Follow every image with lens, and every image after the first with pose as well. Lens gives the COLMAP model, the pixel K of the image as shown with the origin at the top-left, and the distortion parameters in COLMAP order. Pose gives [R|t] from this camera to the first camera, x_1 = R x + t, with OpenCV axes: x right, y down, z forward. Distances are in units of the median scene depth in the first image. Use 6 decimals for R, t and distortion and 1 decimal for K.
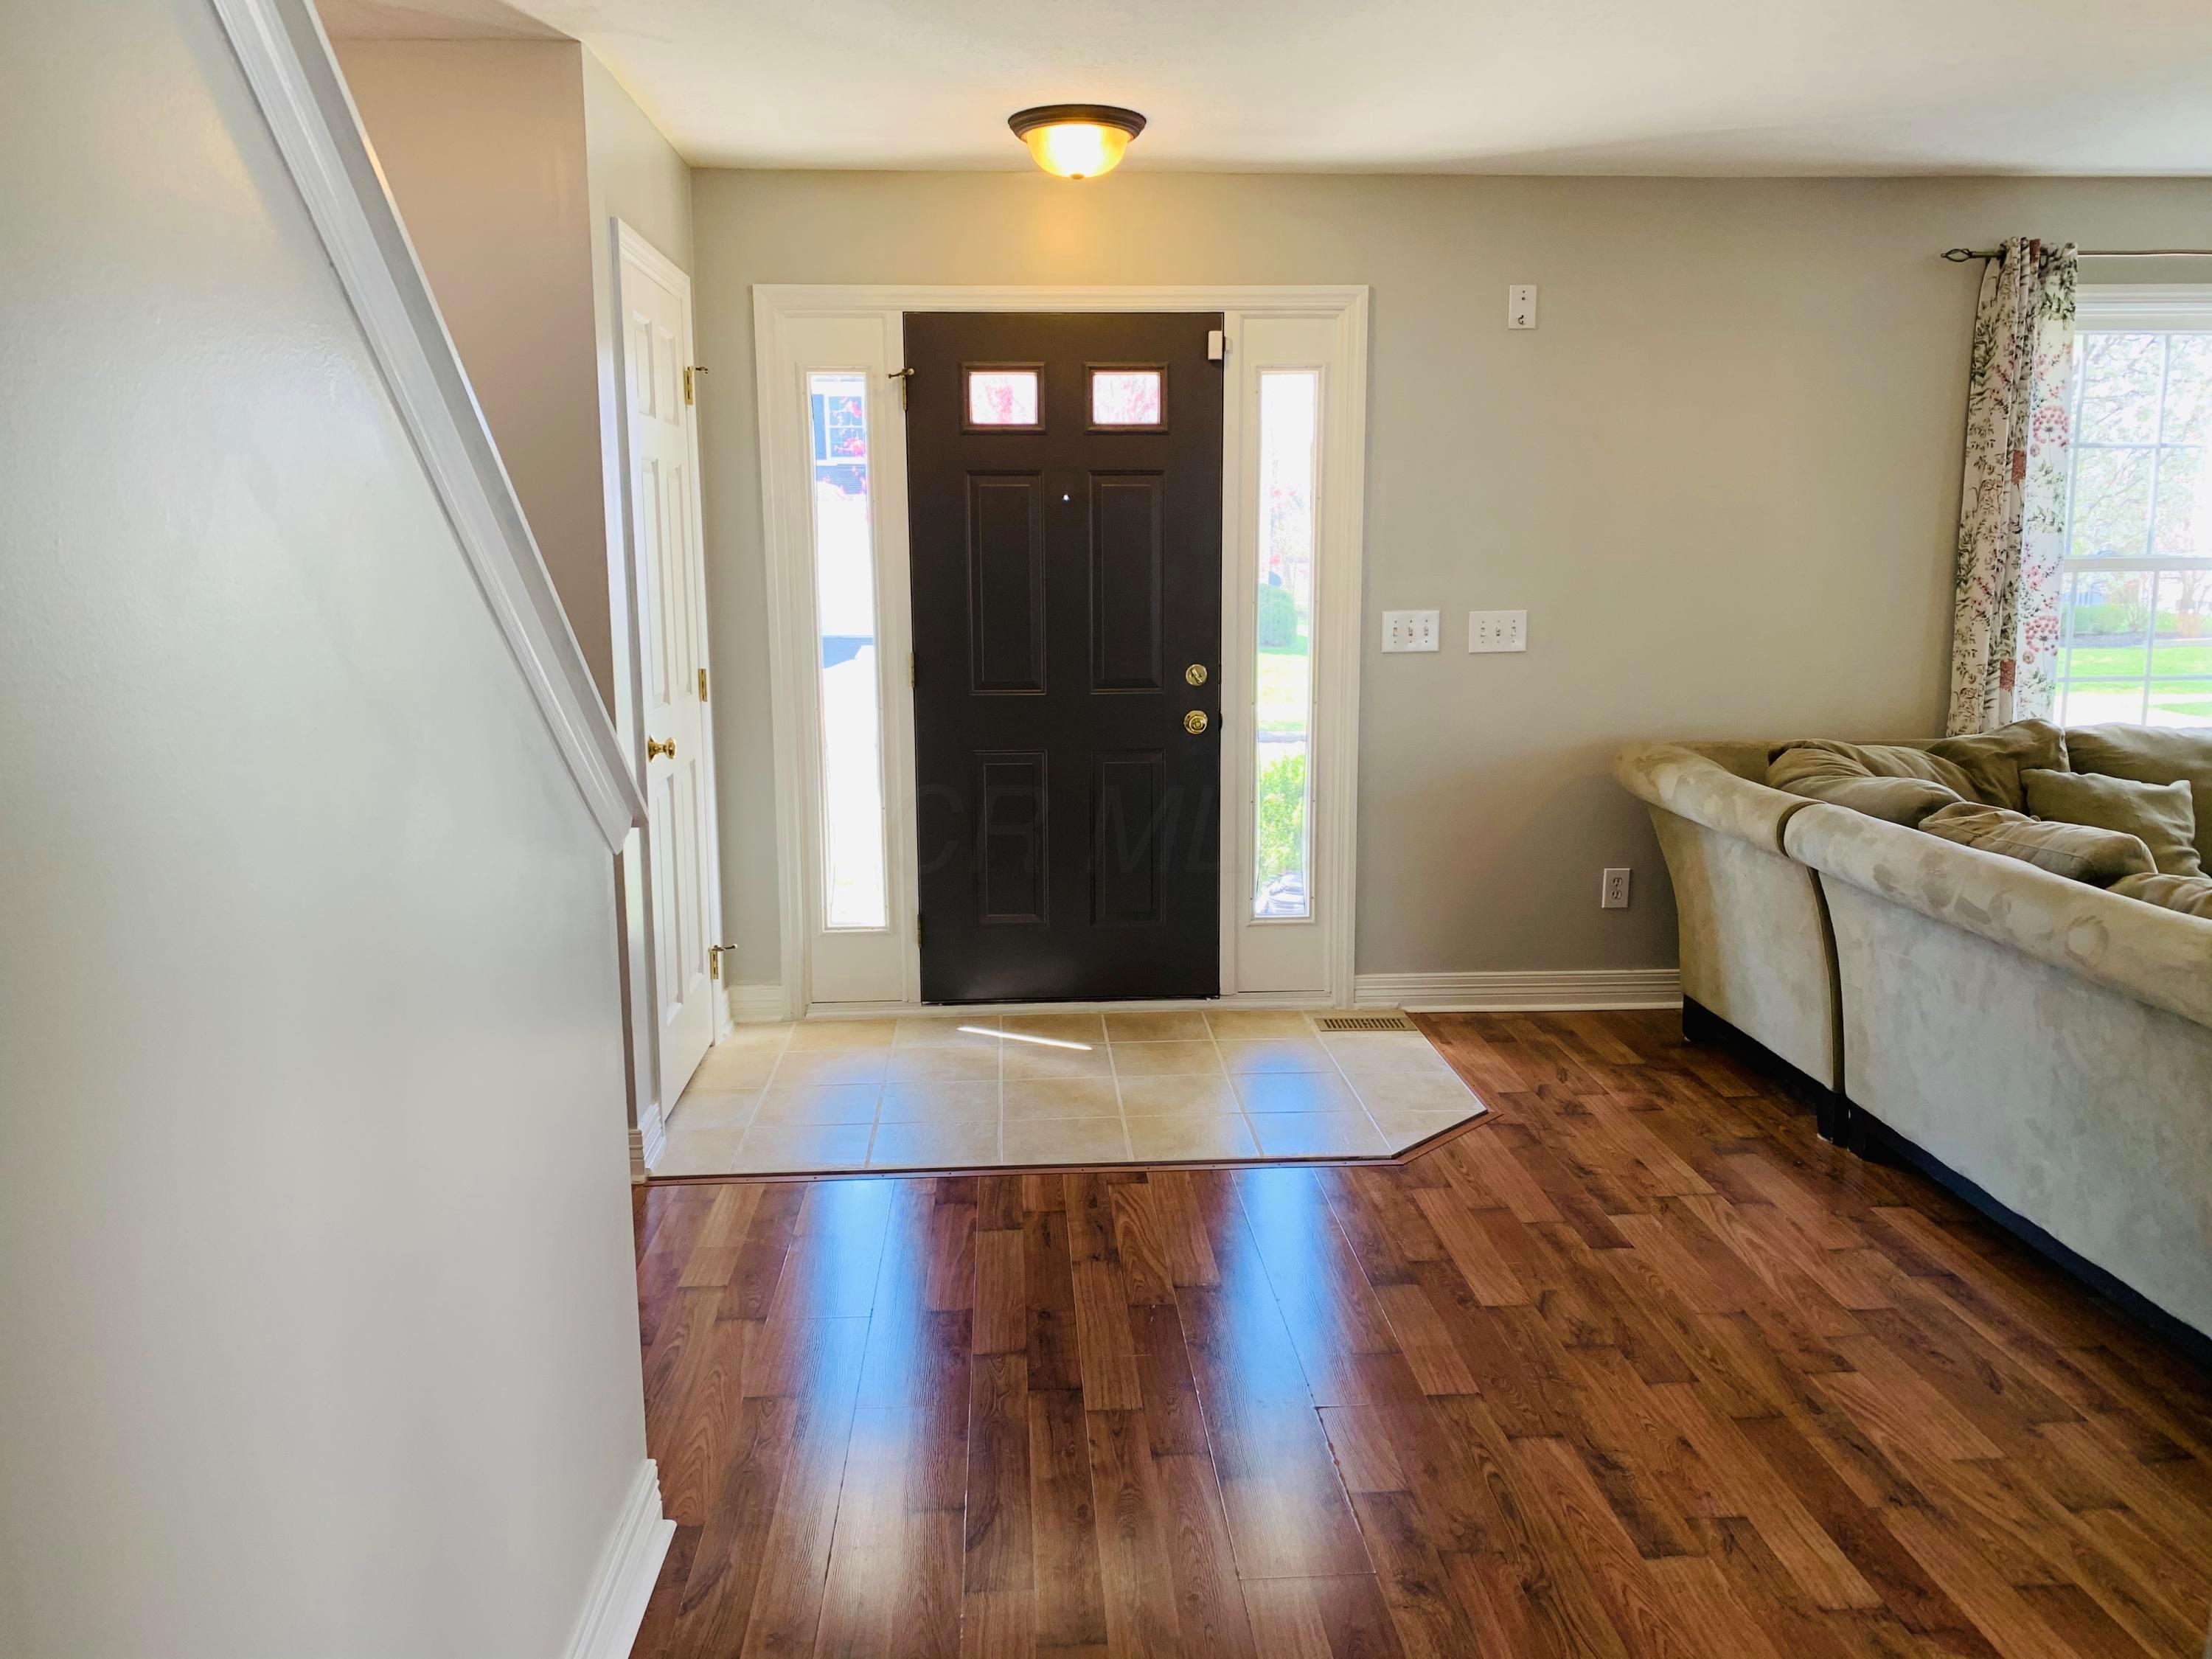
lens RADIAL K [[1657.0, 0, 1106.0], [0, 1657.0, 829.5], [0, 0, 1]] dist [0.092947, -0.121177]
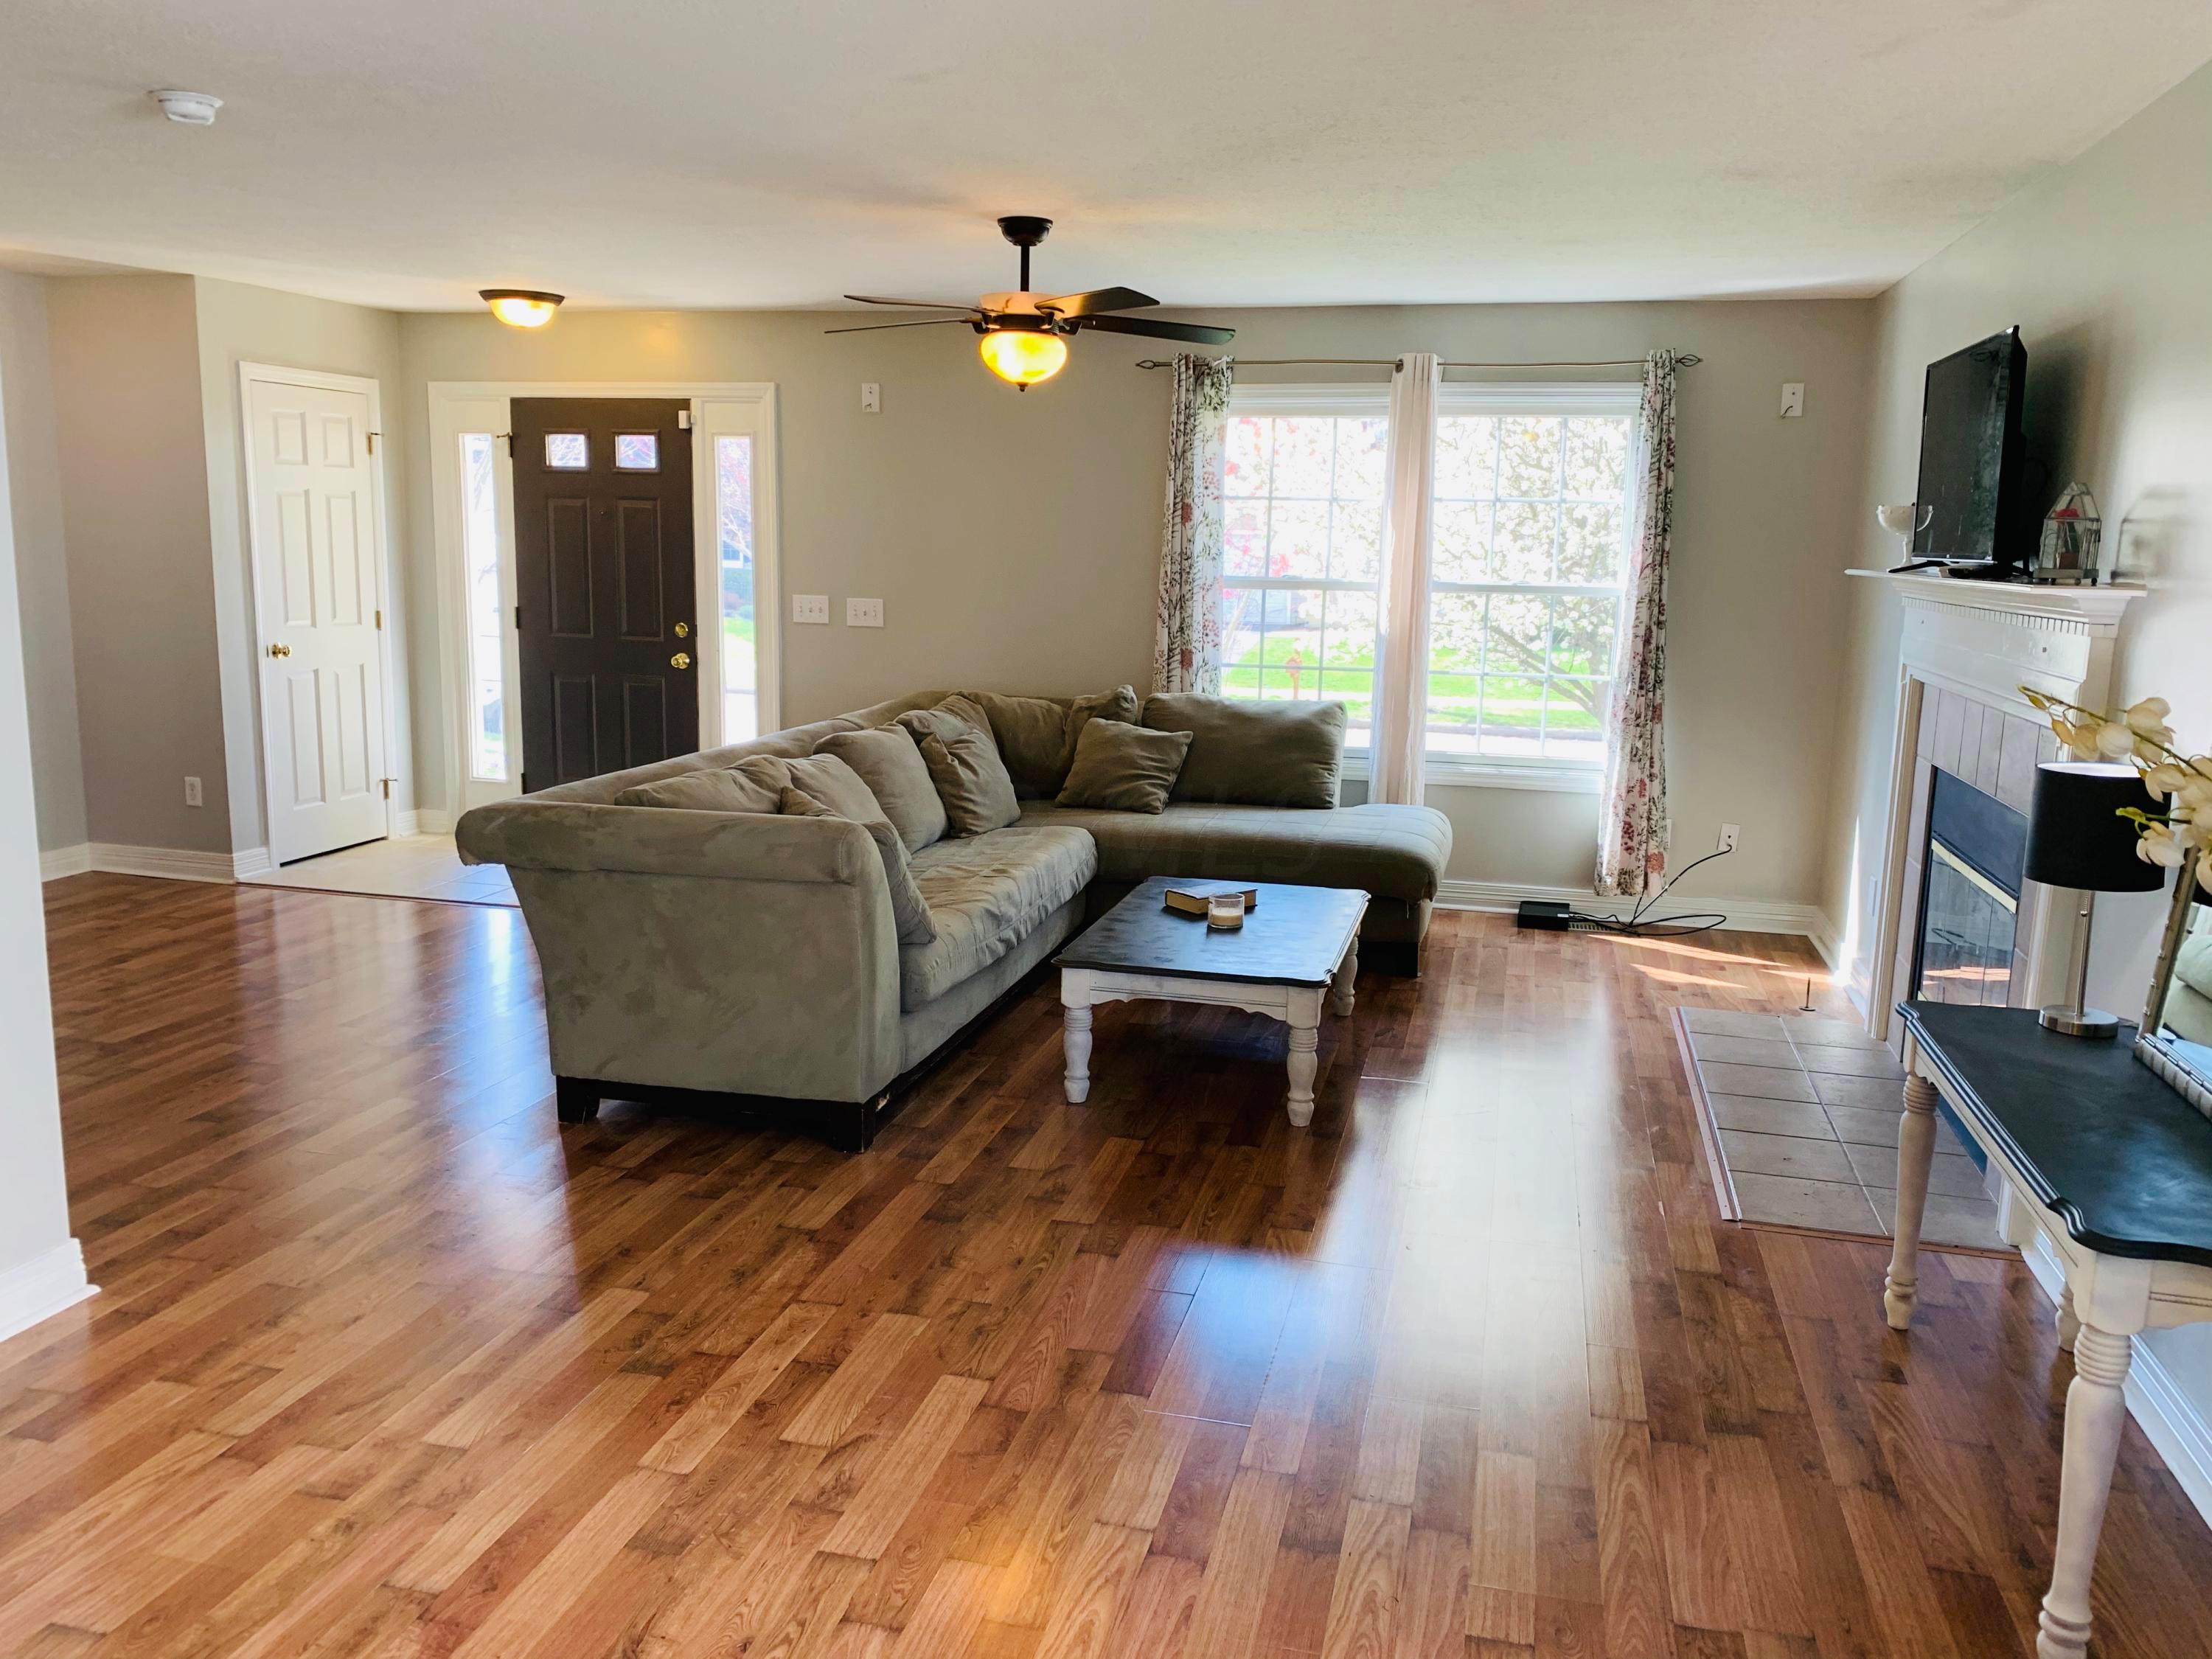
lens RADIAL K [[1657.0, 0, 1106.0], [0, 1657.0, 829.5], [0, 0, 1]] dist [0.092947, -0.121177]
pose [[0.949507, 0.080965, -0.303118, 0.940693], [-0.081337, 0.996621, 0.011422, 0.042596], [0.303019, 0.013809, 0.952884, -0.368134]]
